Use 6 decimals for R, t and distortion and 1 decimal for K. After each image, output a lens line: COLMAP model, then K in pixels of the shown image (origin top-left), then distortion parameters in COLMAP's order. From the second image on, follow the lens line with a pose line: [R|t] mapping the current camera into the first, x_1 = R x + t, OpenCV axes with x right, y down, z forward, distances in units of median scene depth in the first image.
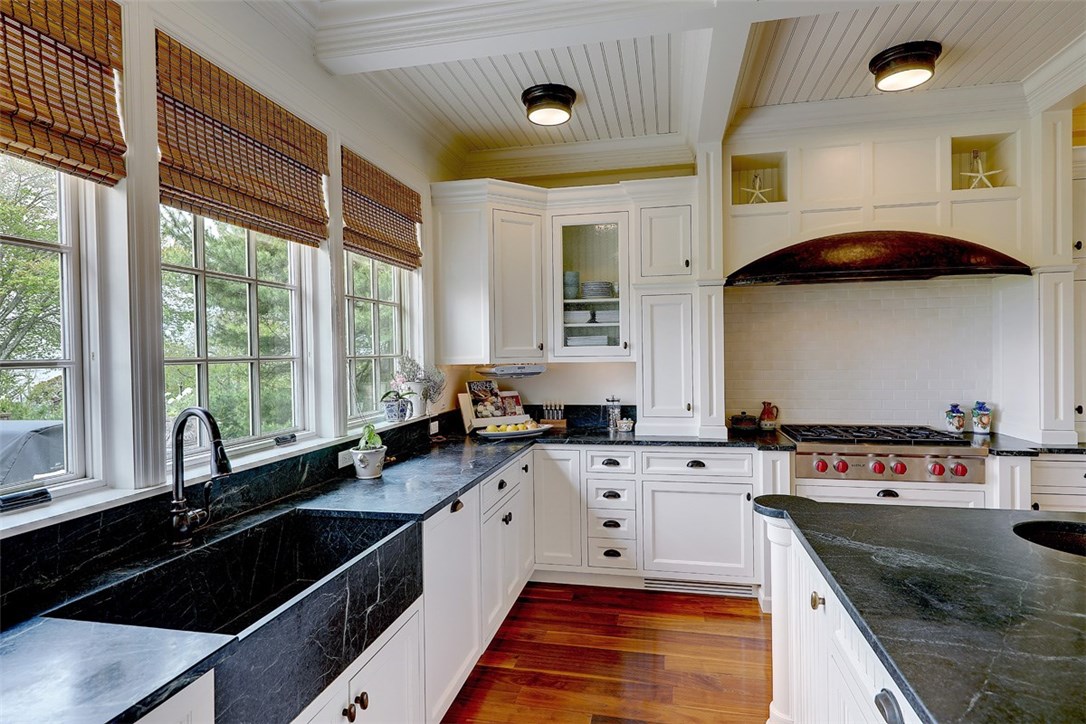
lens RADIAL K [[576.6, 0, 543.0], [0, 576.6, 362.0], [0, 0, 1]] dist [0.002087, 0.000187]
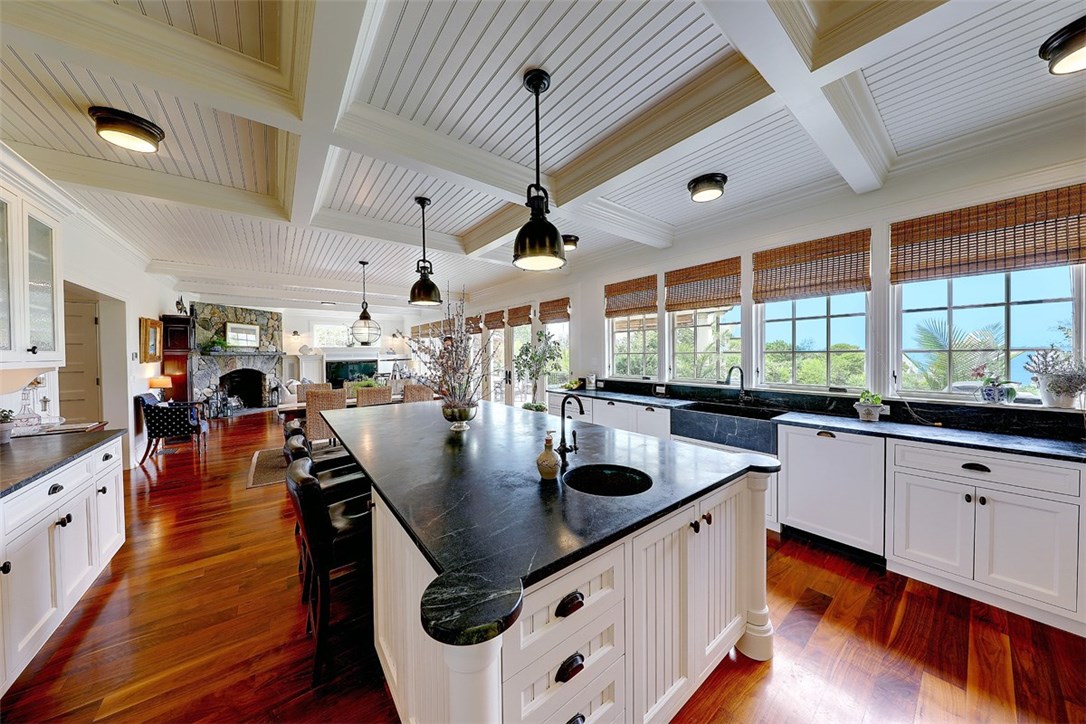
lens RADIAL K [[345.7, 0, 545.5], [0, 345.7, 357.1], [0, 0, 1]] dist [-0.001704, -0.000436]
pose [[-0.636944, 0.028939, -0.770367, 0.839756], [0.005075, 0.999431, 0.033348, -0.022531], [0.770893, 0.017332, -0.636728, 0.683624]]
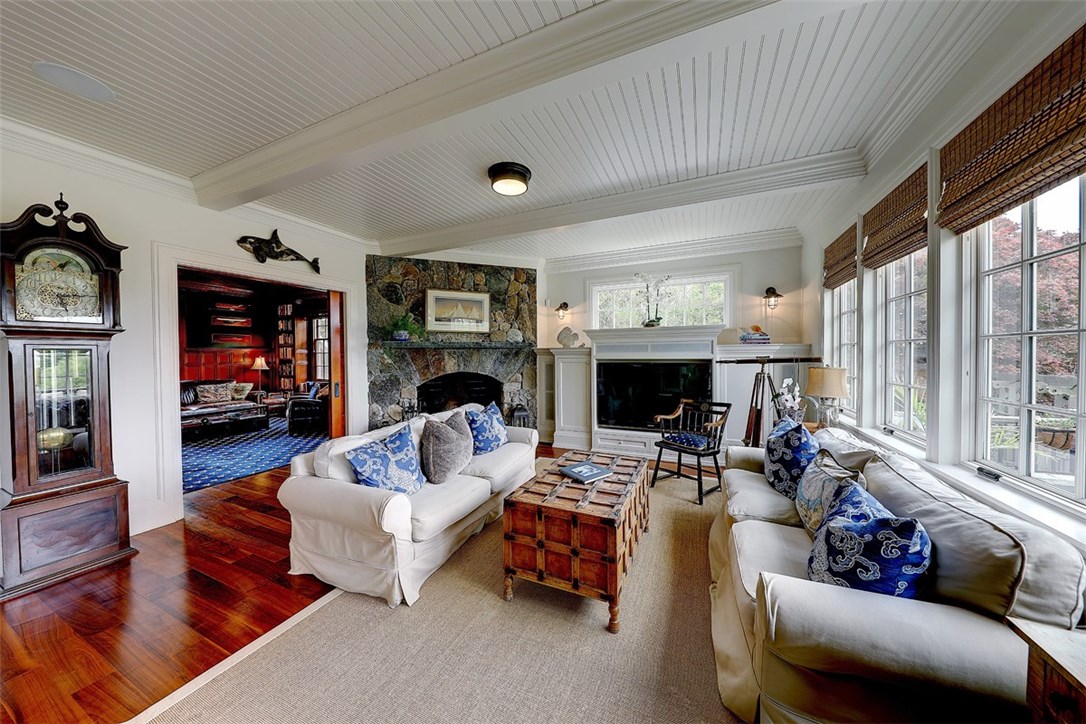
lens RADIAL K [[361.1, 0, 541.8], [0, 361.1, 357.2], [0, 0, 1]] dist [0.137035, 0.000003]
pose [[-0.975466, 0.021553, 0.219092, -0.419615], [0.027652, 0.999310, 0.024807, 0.050668], [-0.218406, 0.030257, -0.975389, -1.372369]]
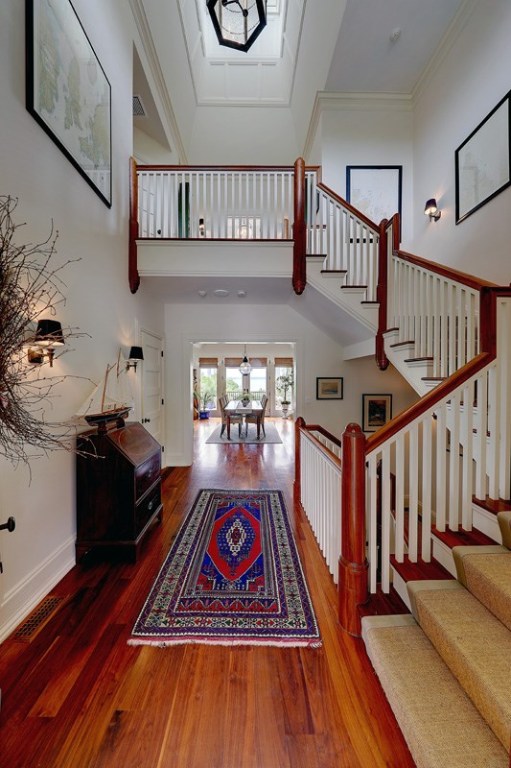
lens RADIAL K [[244.5, 0, 255.5], [0, 244.5, 384.0], [0, 0, 1]] dist [-0.001704, -0.000436]
pose [[0.213442, 0.028185, -0.976549, 2.242833], [-0.018352, 0.999523, 0.024837, -0.002294], [0.976783, 0.012620, 0.213857, -1.337984]]
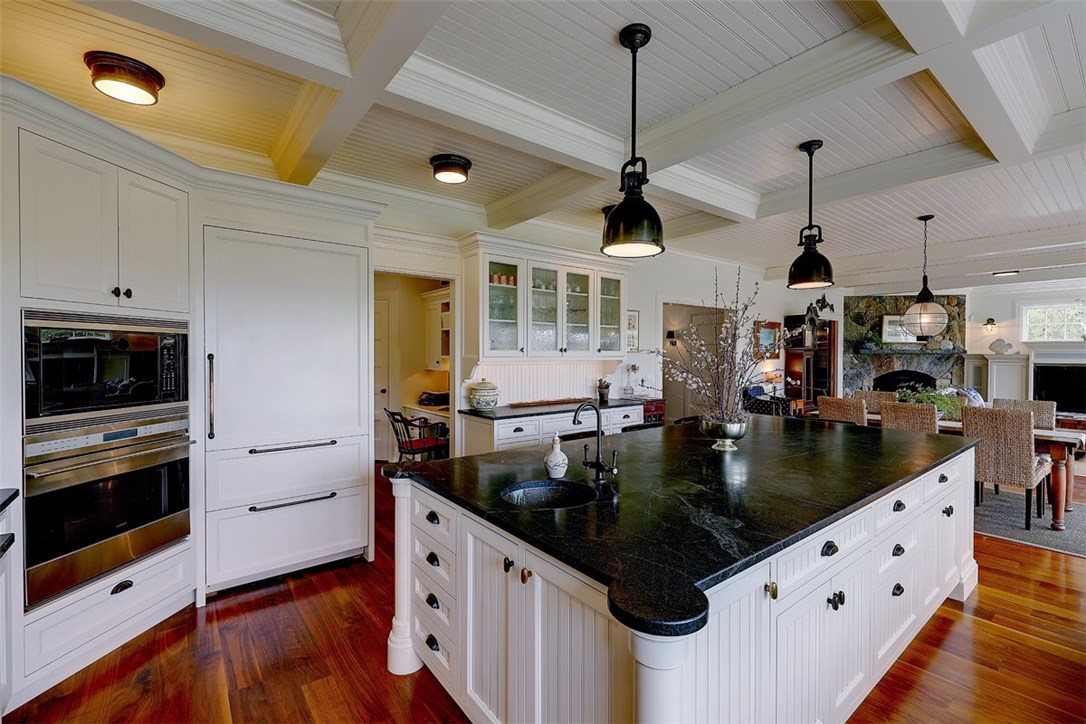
lens RADIAL K [[469.1, 0, 545.1], [0, 469.1, 358.2], [0, 0, 1]] dist [-0.003260, -0.000682]
pose [[-0.766496, 0.008215, 0.642196, 0.108835], [0.021228, 0.999696, 0.012549, -0.016918], [-0.641898, 0.023251, -0.766437, 0.890706]]
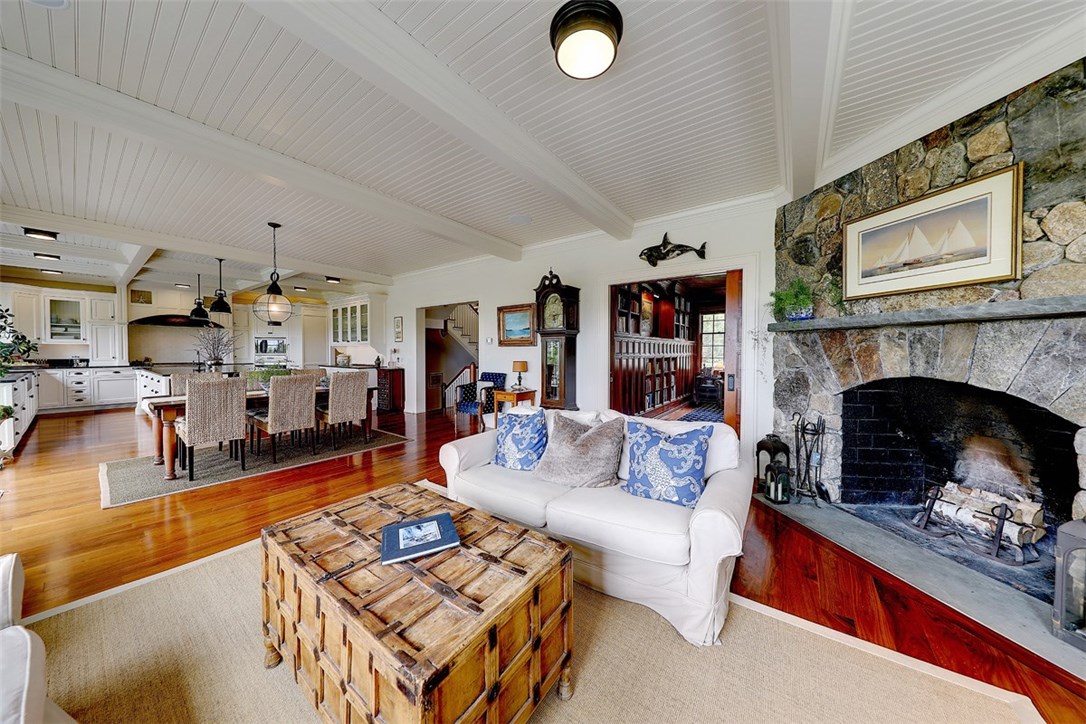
lens RADIAL K [[345.7, 0, 545.5], [0, 345.7, 357.1], [0, 0, 1]] dist [-0.001704, -0.000436]
pose [[0.404136, -0.001133, 0.914698, -0.650012], [0.005996, 0.999981, -0.001410, 0.100502], [-0.914679, 0.006055, 0.404135, -2.433538]]
